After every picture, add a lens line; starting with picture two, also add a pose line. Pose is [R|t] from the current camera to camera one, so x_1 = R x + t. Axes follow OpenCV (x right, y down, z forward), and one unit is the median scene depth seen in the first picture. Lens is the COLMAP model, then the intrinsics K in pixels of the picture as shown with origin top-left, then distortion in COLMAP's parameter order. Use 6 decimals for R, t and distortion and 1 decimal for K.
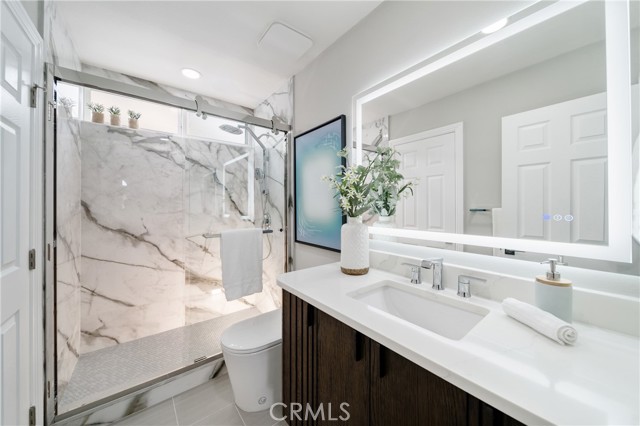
lens RADIAL K [[230.9, 0, 318.1], [0, 230.9, 212.3], [0, 0, 1]] dist [-0.001076, -0.001029]
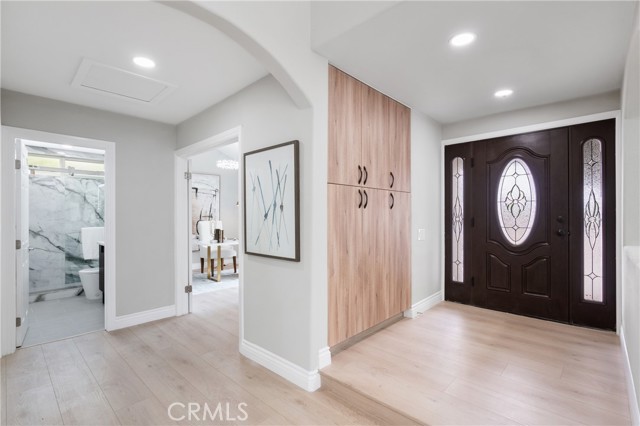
lens RADIAL K [[299.6, 0, 319.1], [0, 299.6, 214.5], [0, 0, 1]] dist [-0.002035, -0.000185]
pose [[0.988880, -0.000879, 0.148716, 1.019987], [0.000711, 0.999999, 0.001182, -0.039636], [-0.148717, -0.001063, 0.988879, -1.573334]]
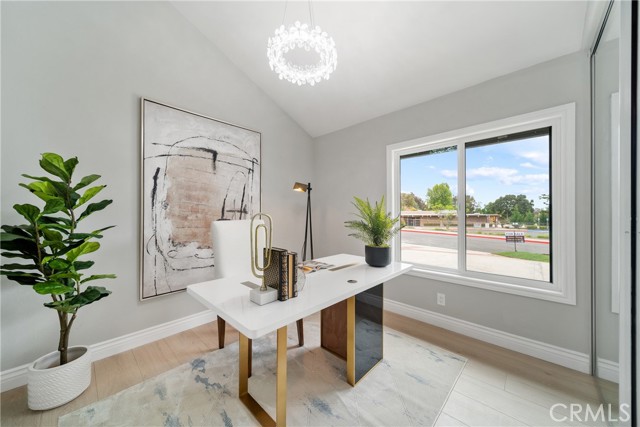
lens RADIAL K [[230.9, 0, 318.1], [0, 230.9, 215.7], [0, 0, 1]] dist [-0.001076, -0.001029]
pose [[0.990391, 0.001024, 0.138289, -0.643661], [-0.001161, 0.999999, 0.000916, 0.134817], [-0.138288, -0.001068, 0.990392, 6.136274]]
